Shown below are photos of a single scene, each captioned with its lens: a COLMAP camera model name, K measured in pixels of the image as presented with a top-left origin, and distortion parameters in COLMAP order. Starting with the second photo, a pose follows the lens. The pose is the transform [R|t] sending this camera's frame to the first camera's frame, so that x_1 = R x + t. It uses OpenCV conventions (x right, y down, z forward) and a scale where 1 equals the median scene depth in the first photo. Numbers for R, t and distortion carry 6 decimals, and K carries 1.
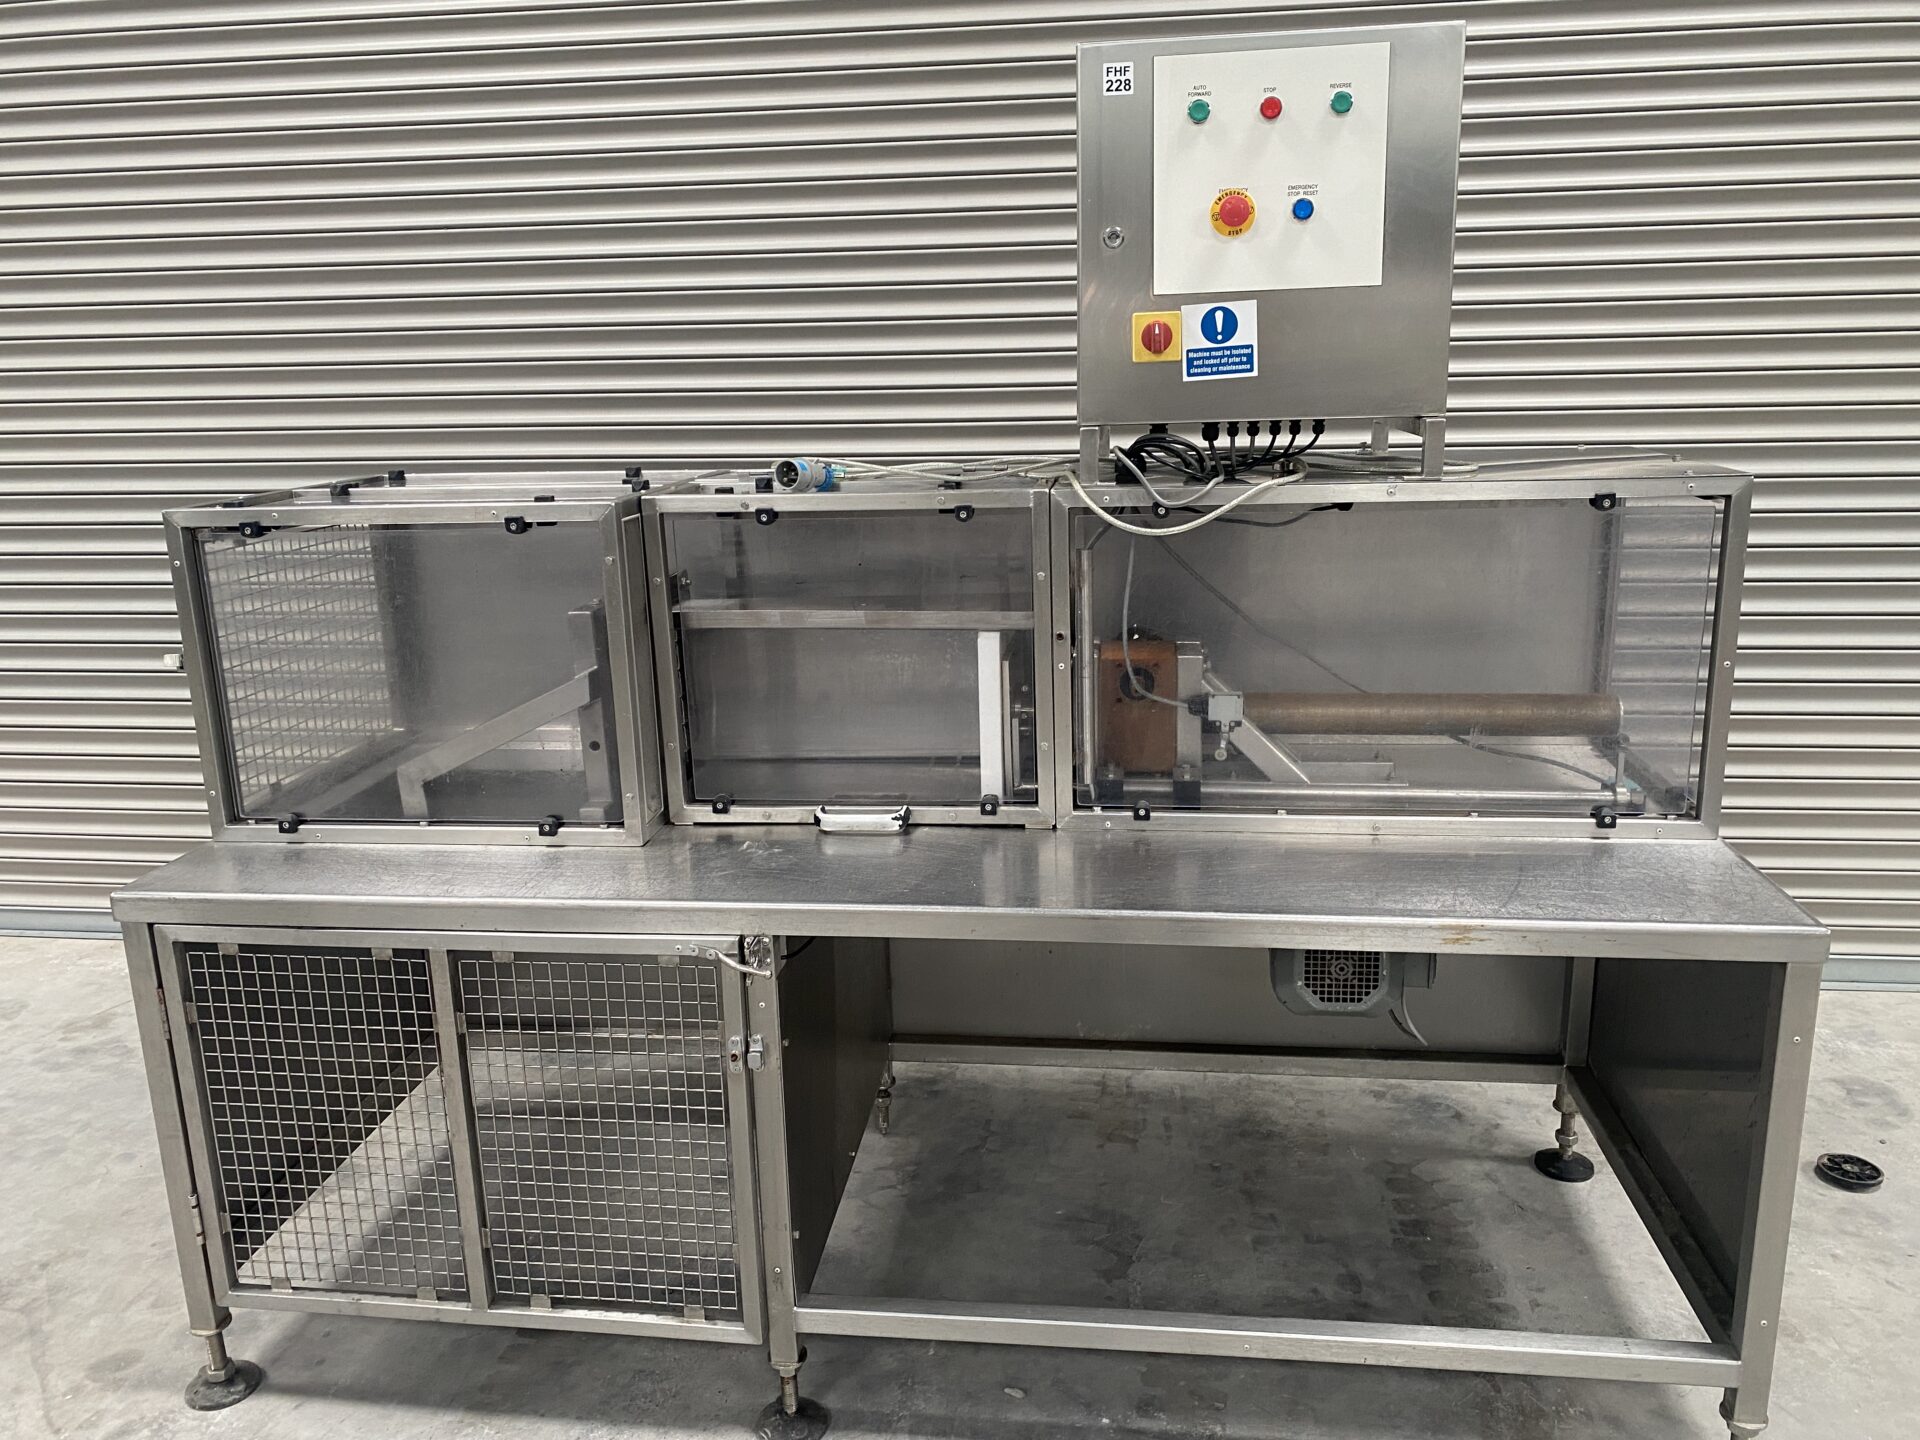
lens RADIAL K [[1448.1, 0, 966.6], [0, 1448.1, 722.3], [0, 0, 1]] dist [0.043853, -0.046801]
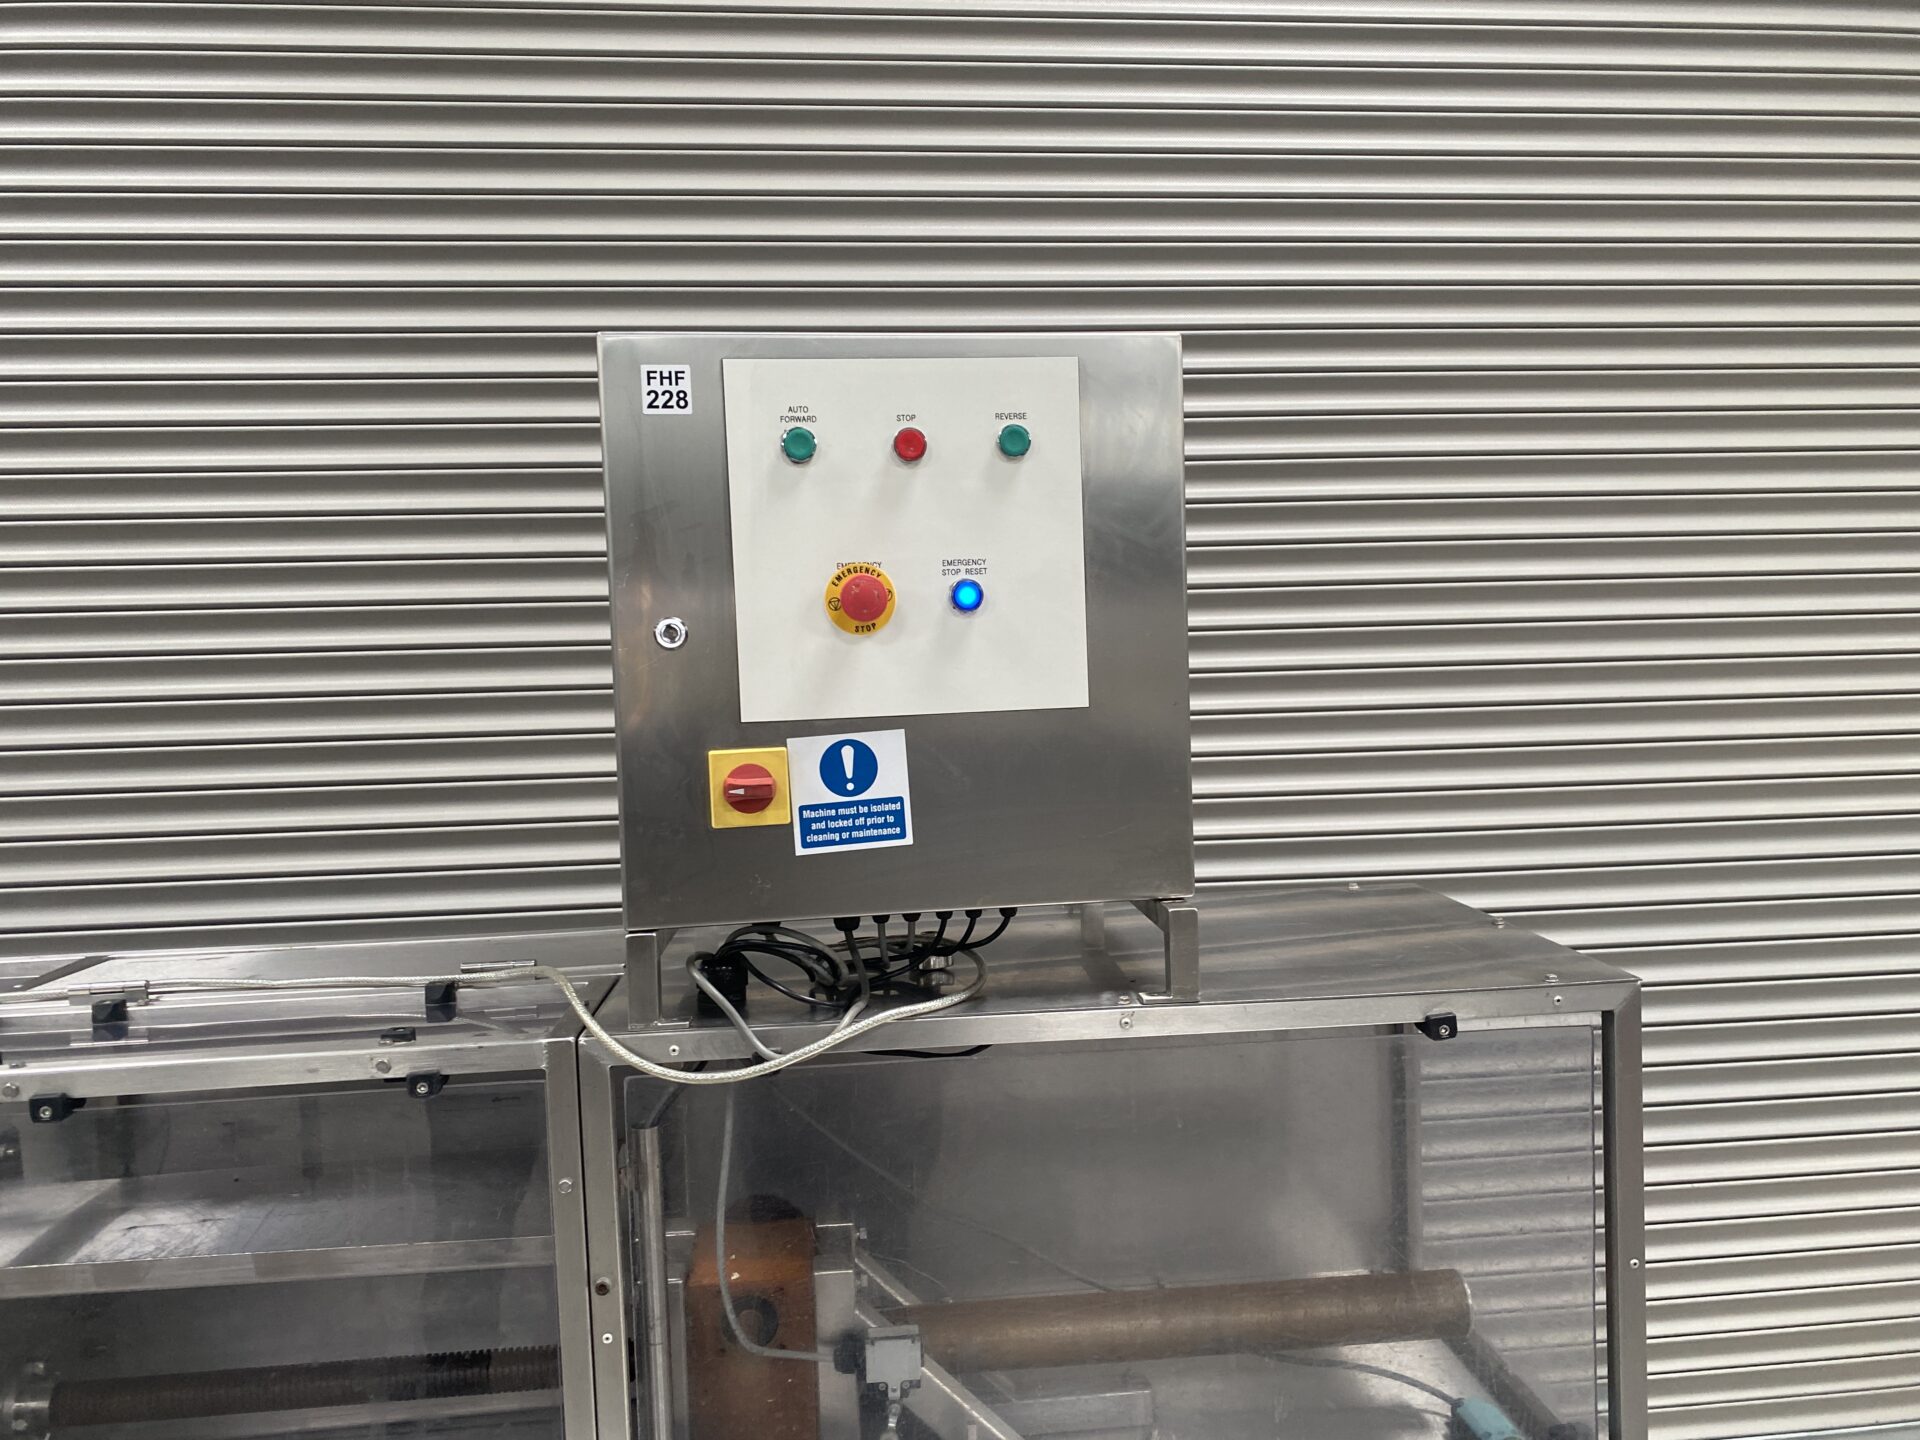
lens RADIAL K [[1448.1, 0, 979.7], [0, 1448.1, 756.5], [0, 0, 1]] dist [0.043853, -0.046801]
pose [[0.977306, -0.017252, 0.211131, 0.092888], [0.056958, 0.981376, -0.183460, -0.153101], [-0.204033, 0.191322, 0.960087, 0.369560]]
